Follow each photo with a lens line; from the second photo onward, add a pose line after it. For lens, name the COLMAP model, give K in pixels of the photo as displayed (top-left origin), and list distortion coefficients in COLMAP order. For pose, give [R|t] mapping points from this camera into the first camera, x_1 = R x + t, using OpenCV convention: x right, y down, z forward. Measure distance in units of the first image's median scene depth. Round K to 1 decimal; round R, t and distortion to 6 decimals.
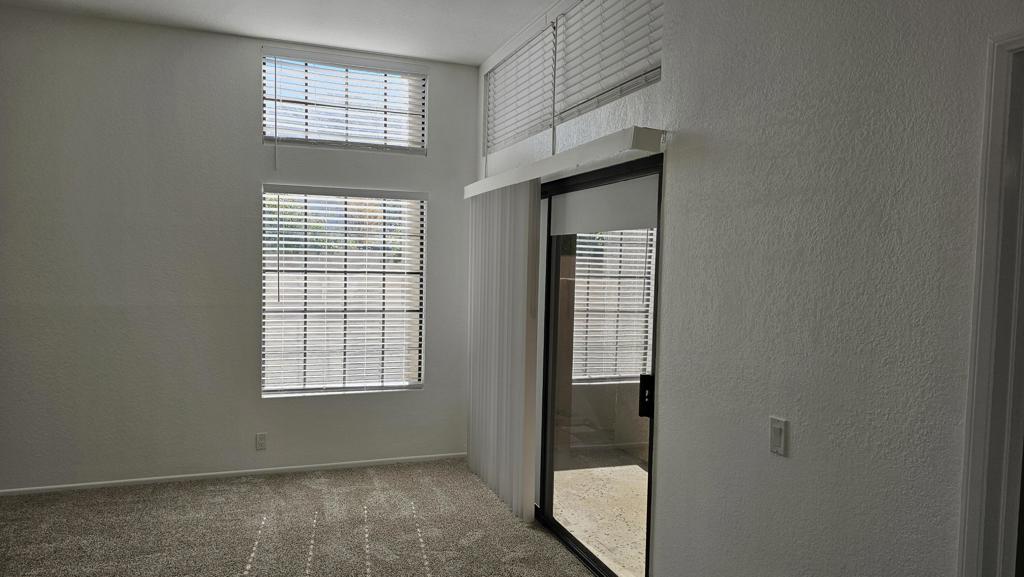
lens RADIAL K [[639.6, 0, 511.3], [0, 639.6, 296.8], [0, 0, 1]] dist [-0.008778, 0.000589]
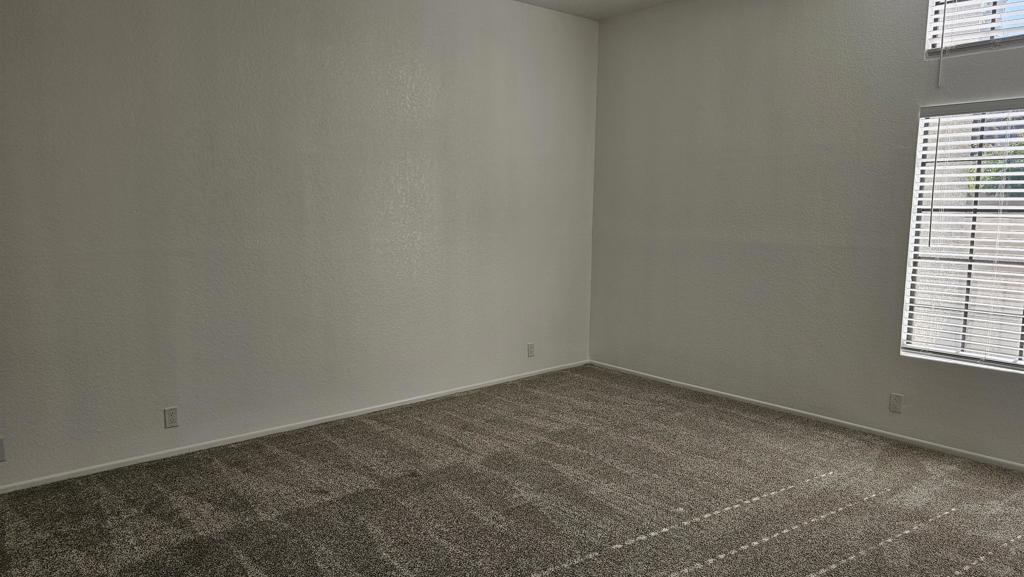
lens RADIAL K [[679.1, 0, 512.1], [0, 679.1, 277.5], [0, 0, 1]] dist [0.052833, -0.039315]
pose [[0.378610, 0.090147, -0.921156, 0.303255], [-0.043269, 0.995881, 0.079675, 0.000014], [0.924544, 0.009692, 0.380951, 0.157473]]
